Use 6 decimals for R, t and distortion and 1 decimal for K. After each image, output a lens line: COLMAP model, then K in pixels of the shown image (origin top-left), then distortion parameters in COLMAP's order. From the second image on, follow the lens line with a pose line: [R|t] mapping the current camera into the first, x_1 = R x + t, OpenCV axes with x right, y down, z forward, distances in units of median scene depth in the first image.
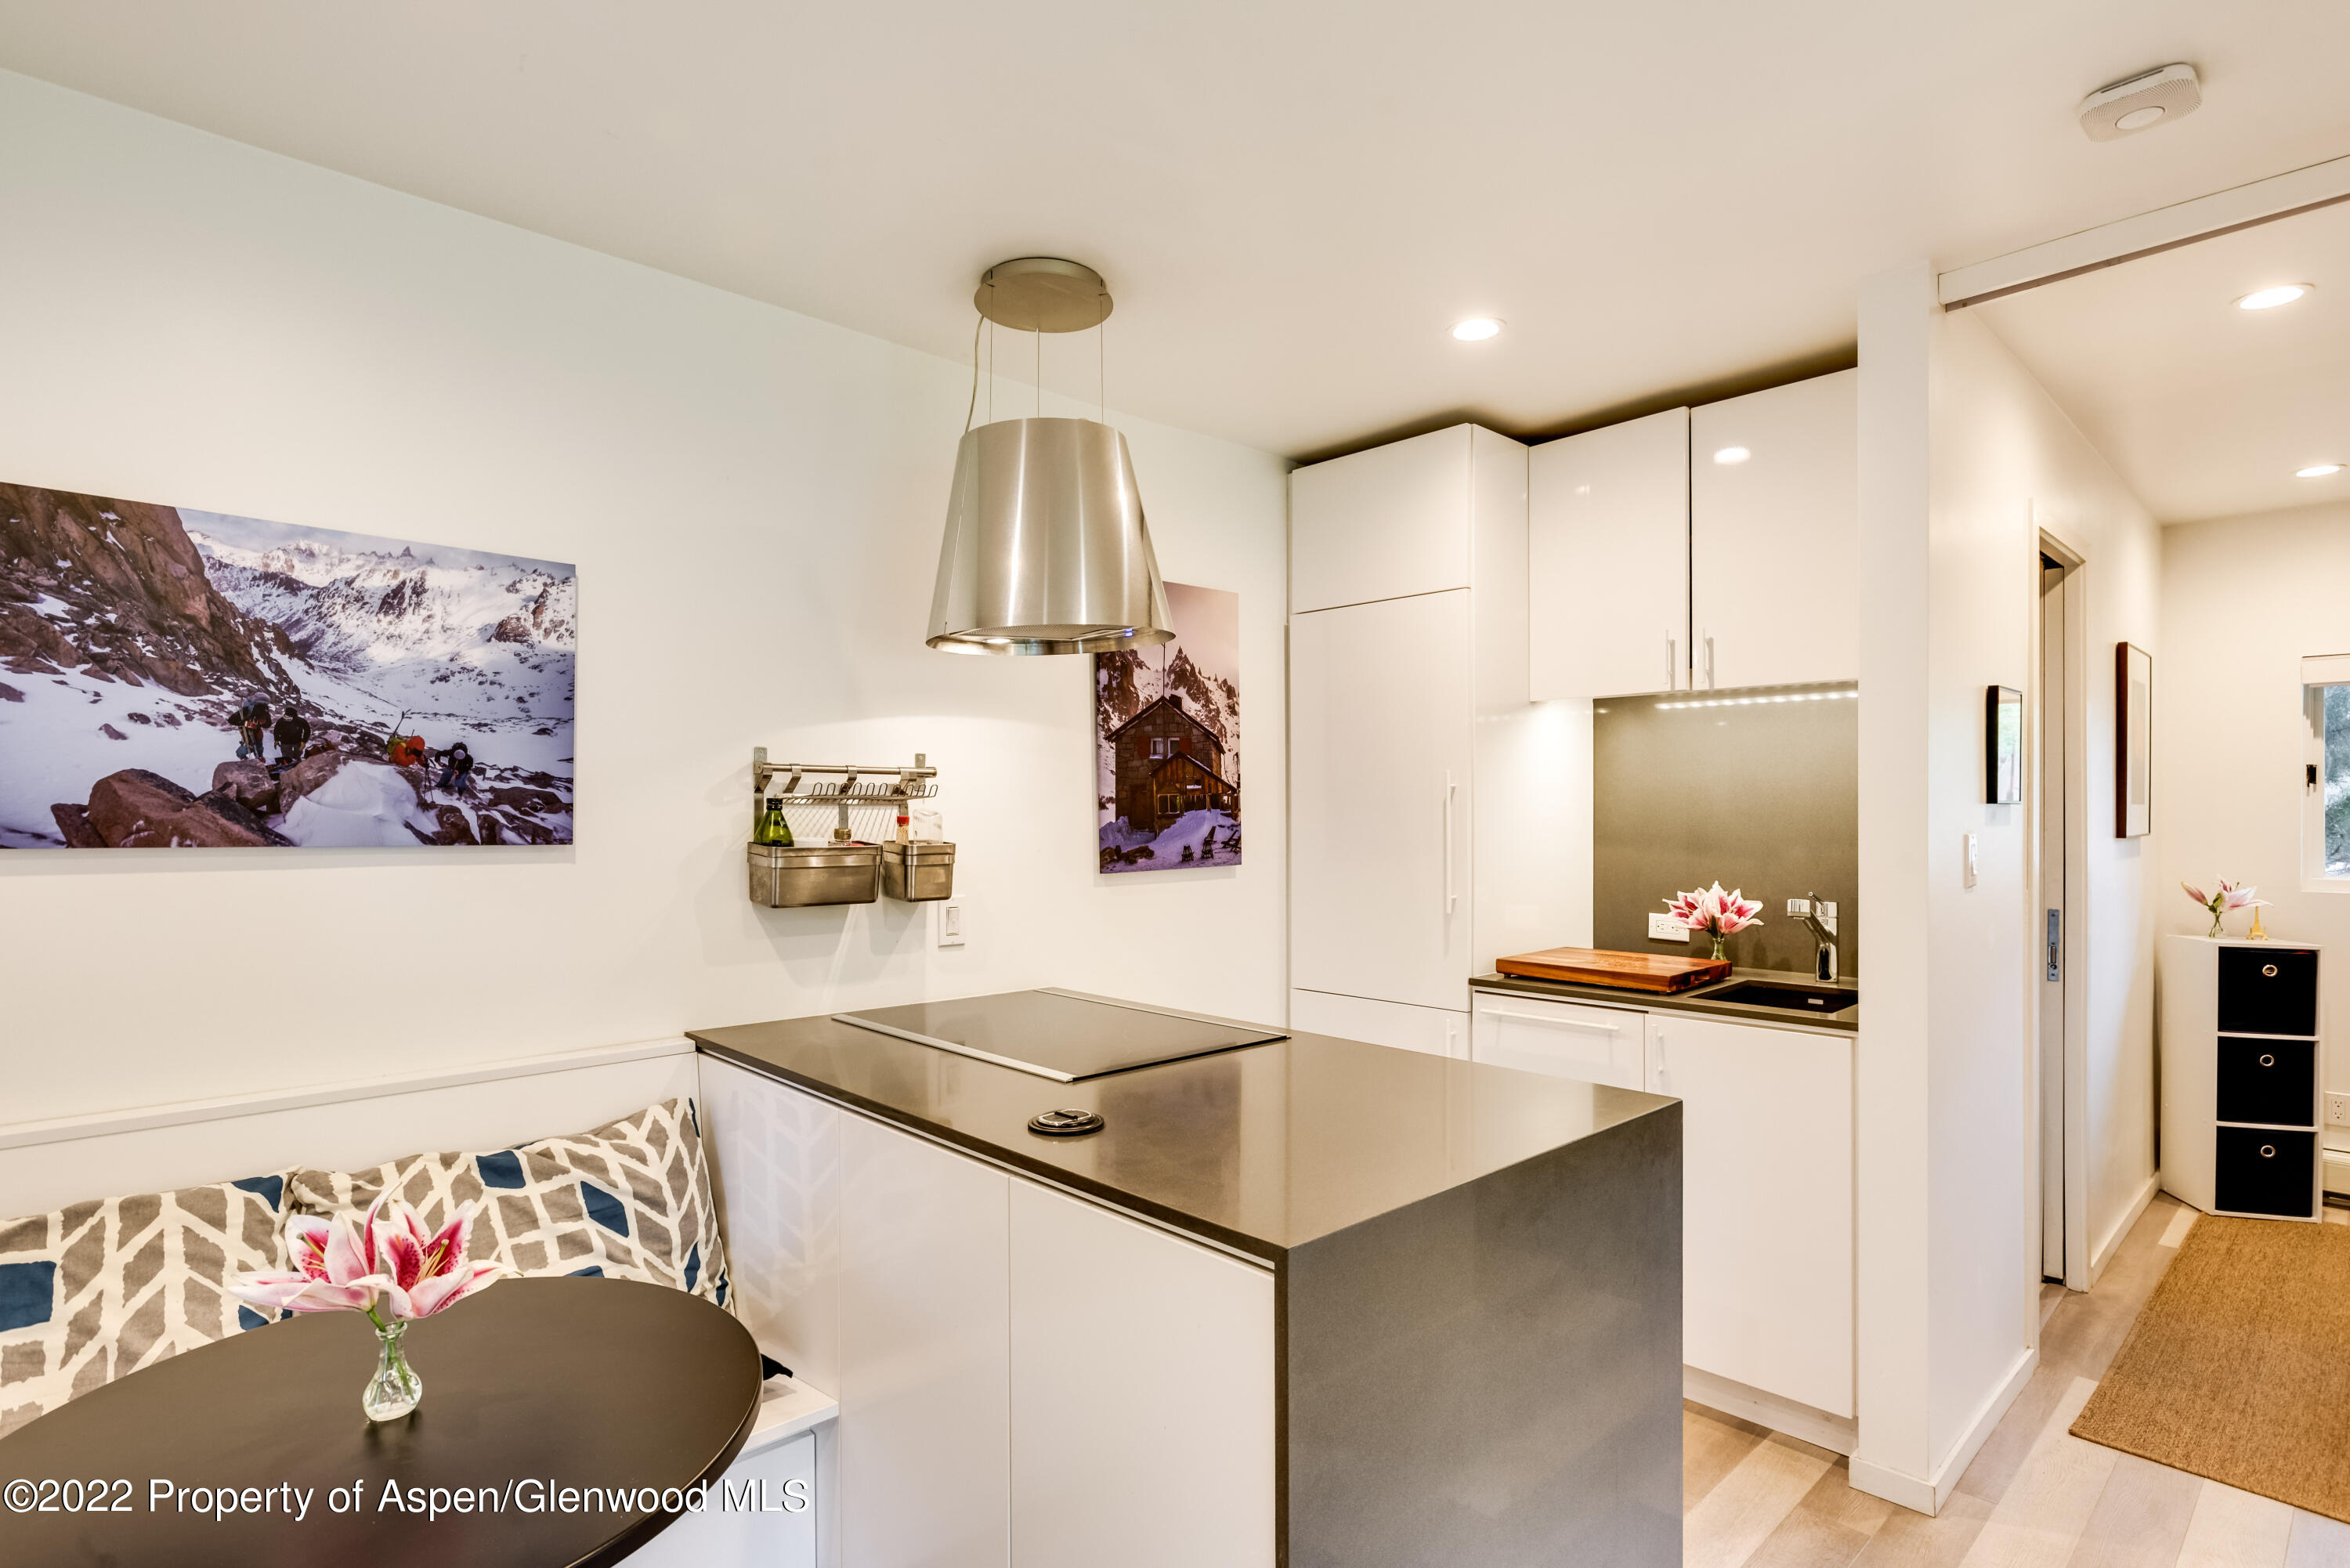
lens RADIAL K [[1197.5, 0, 1168.8], [0, 1197.5, 818.1], [0, 0, 1]] dist [0.000439, 0.000923]
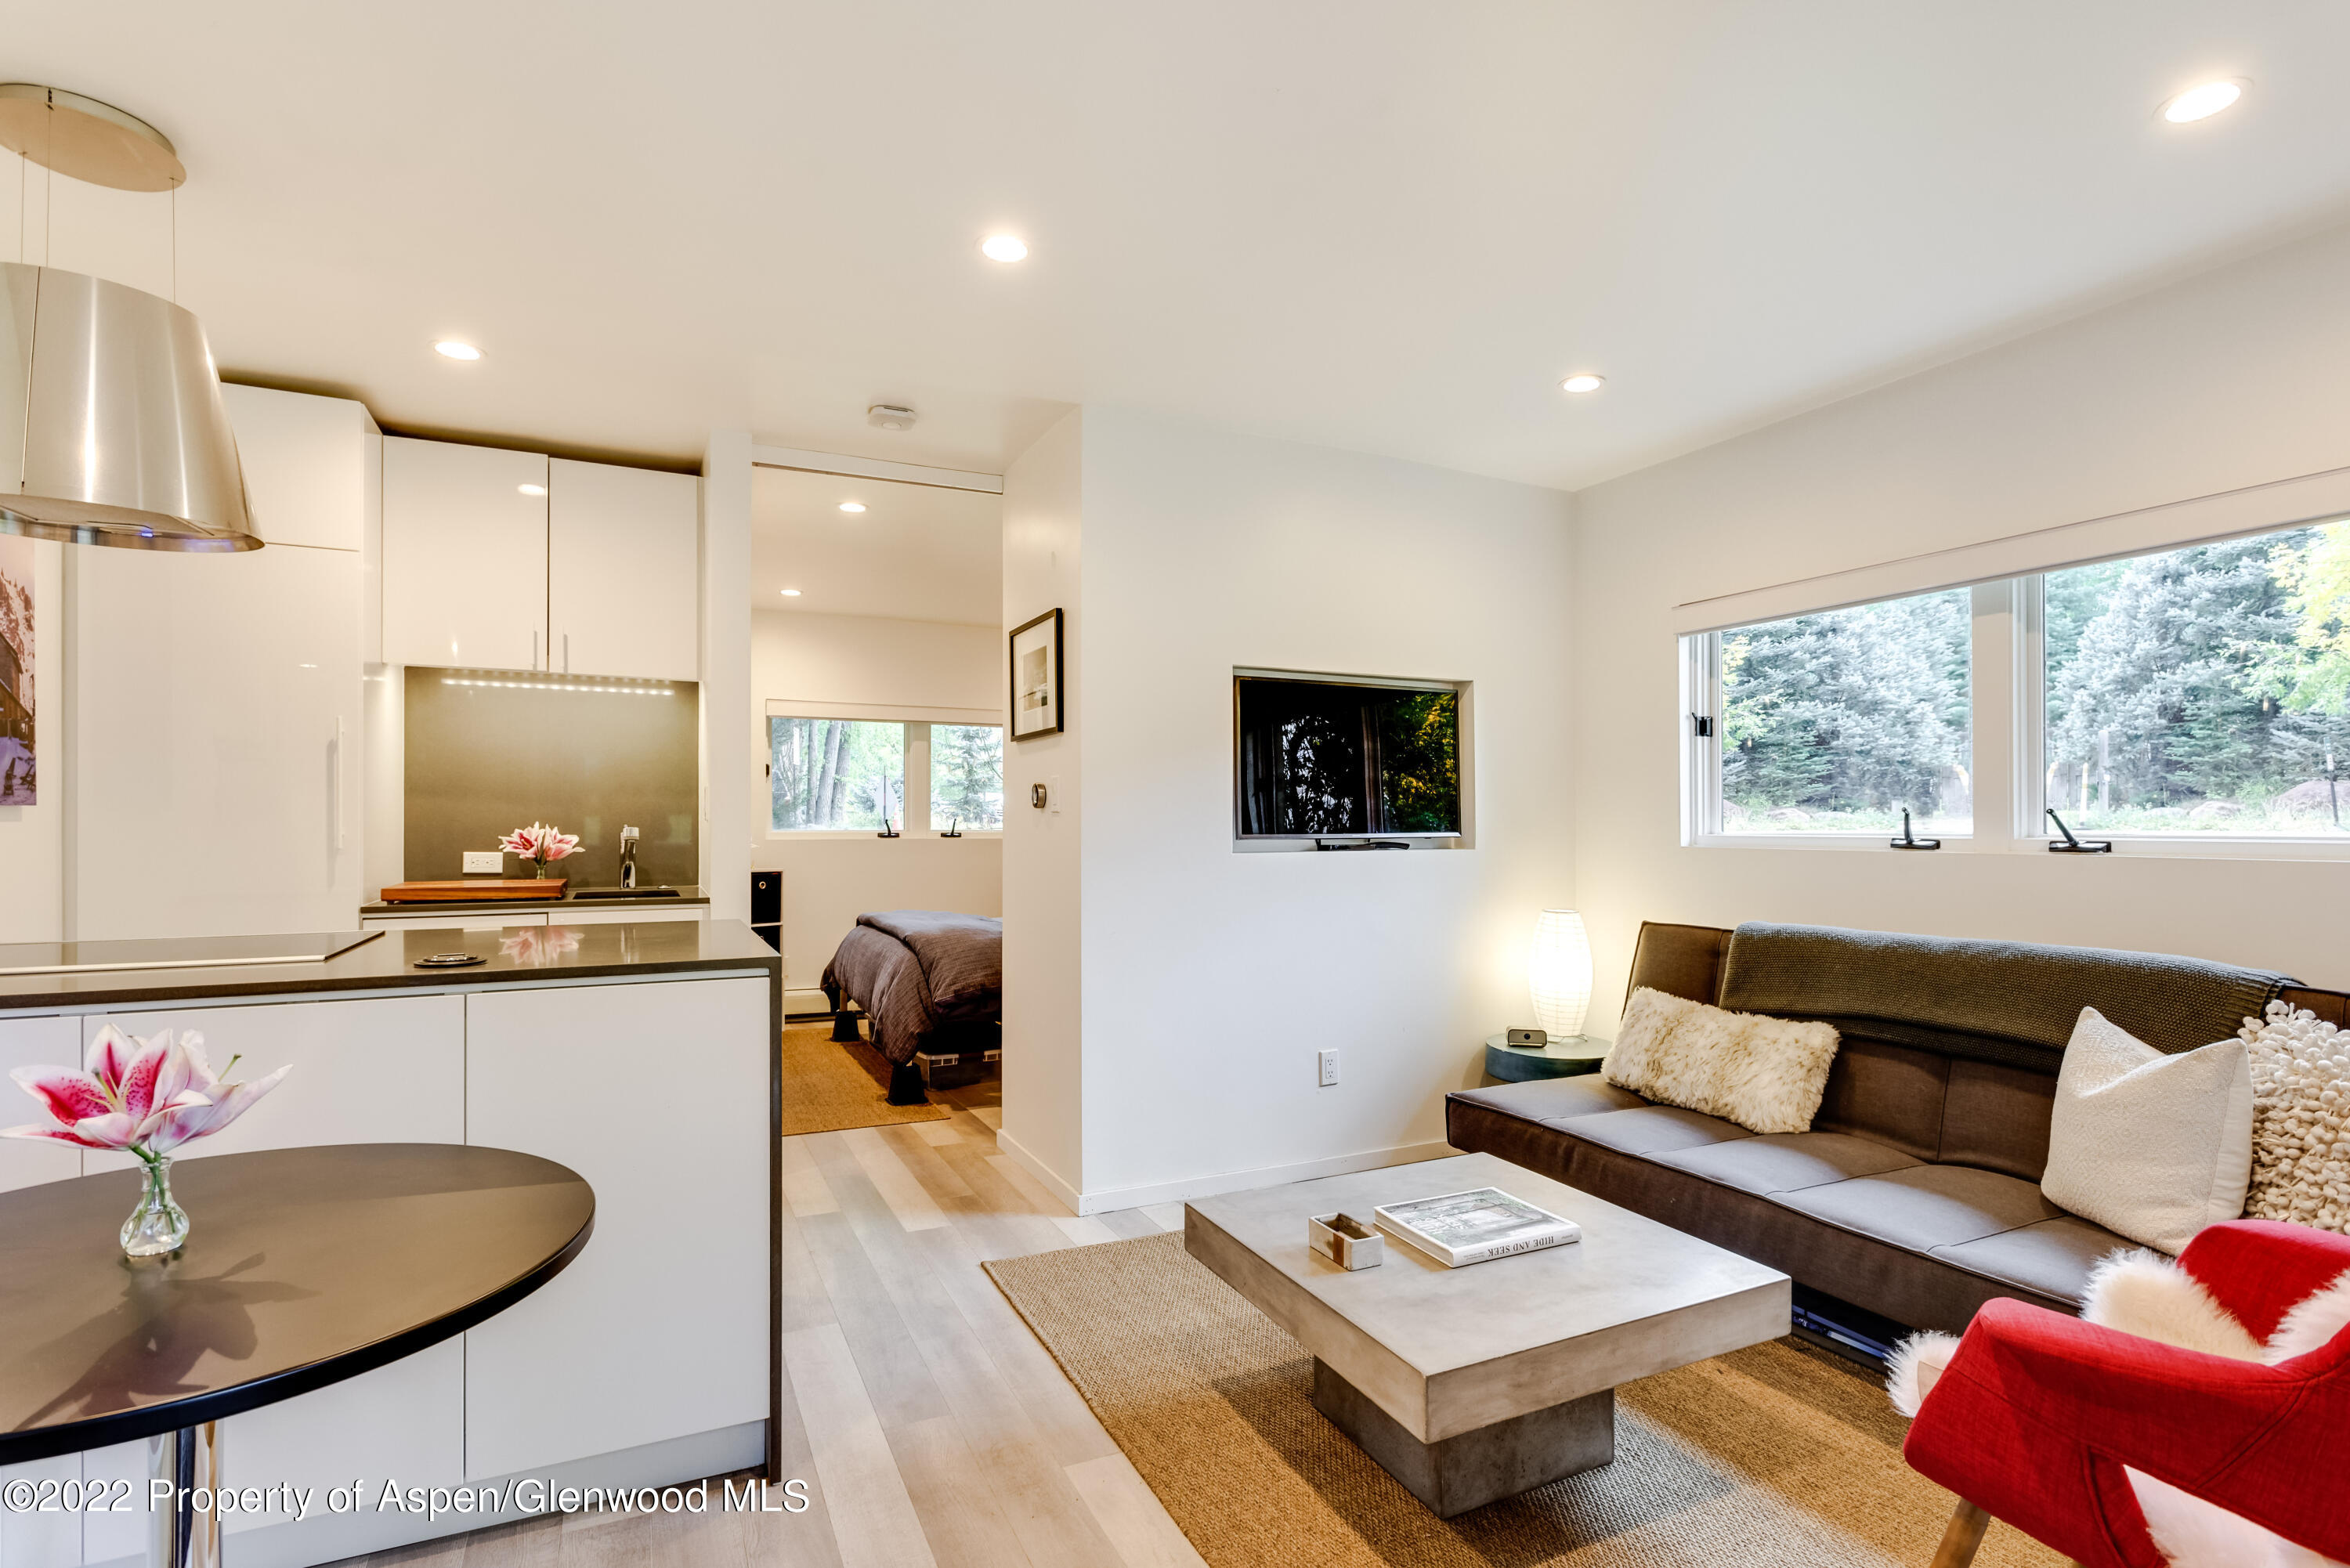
lens RADIAL K [[1117.8, 0, 1175.4], [0, 1117.8, 804.4], [0, 0, 1]] dist [0.001636, 0.000162]
pose [[0.303827, 0.017736, 0.952562, -0.726790], [0.005647, 0.999776, -0.020417, 0.094364], [-0.952711, 0.011582, 0.303658, -0.032903]]
